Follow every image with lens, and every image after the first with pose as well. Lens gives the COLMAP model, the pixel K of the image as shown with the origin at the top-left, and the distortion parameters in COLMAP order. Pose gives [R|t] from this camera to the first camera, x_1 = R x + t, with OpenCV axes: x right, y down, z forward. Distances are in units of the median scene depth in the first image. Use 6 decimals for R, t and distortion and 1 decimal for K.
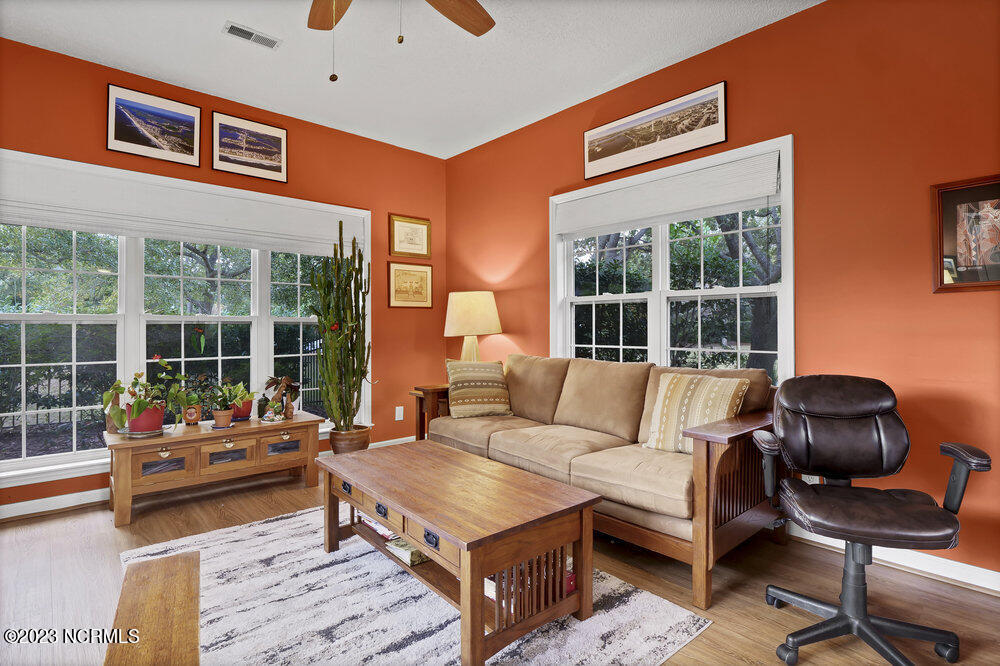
lens RADIAL K [[499.5, 0, 497.1], [0, 499.5, 326.7], [0, 0, 1]] dist [-0.019512, -0.000971]
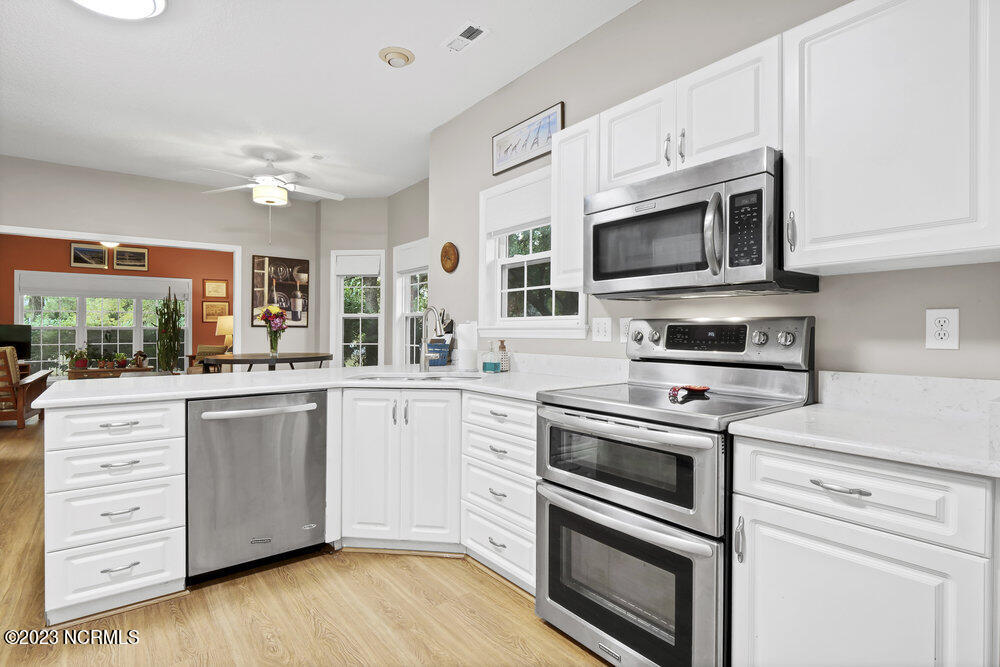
lens RADIAL K [[499.5, 0, 497.1], [0, 499.5, 327.2], [0, 0, 1]] dist [-0.019512, -0.000971]
pose [[0.996945, 0.003272, -0.078038, 1.525347], [-0.003410, 0.999993, -0.001642, -0.021495], [0.078032, 0.001903, 0.996949, -1.317171]]
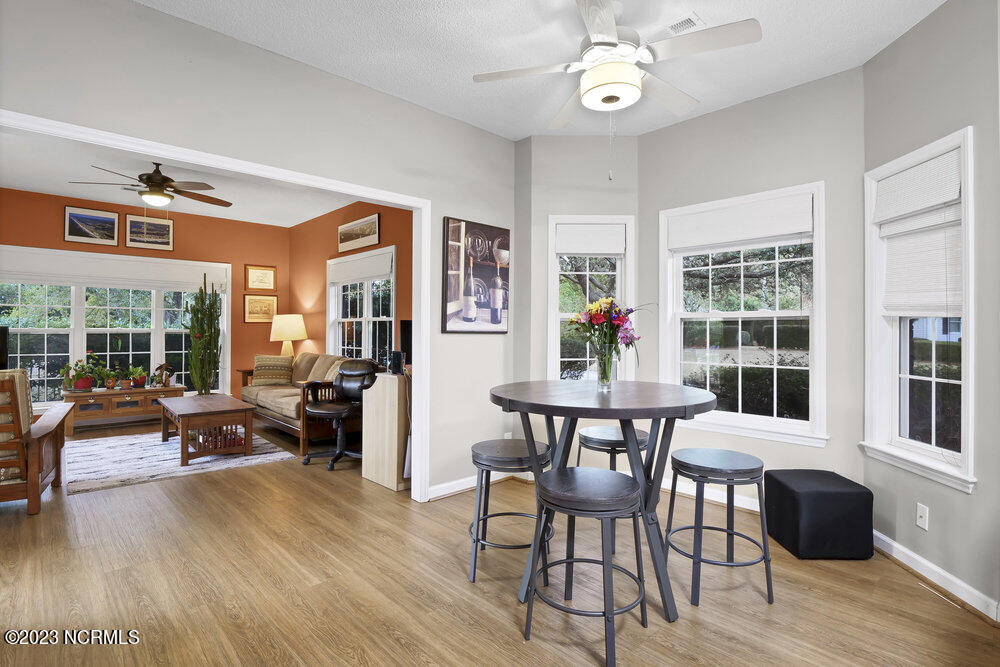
lens RADIAL K [[499.5, 0, 497.1], [0, 499.5, 327.2], [0, 0, 1]] dist [-0.019512, -0.000971]
pose [[0.999744, 0.006911, 0.021551, 0.696192], [-0.006885, 0.999975, -0.001283, -0.034119], [-0.021559, 0.001134, 0.999767, -0.772119]]
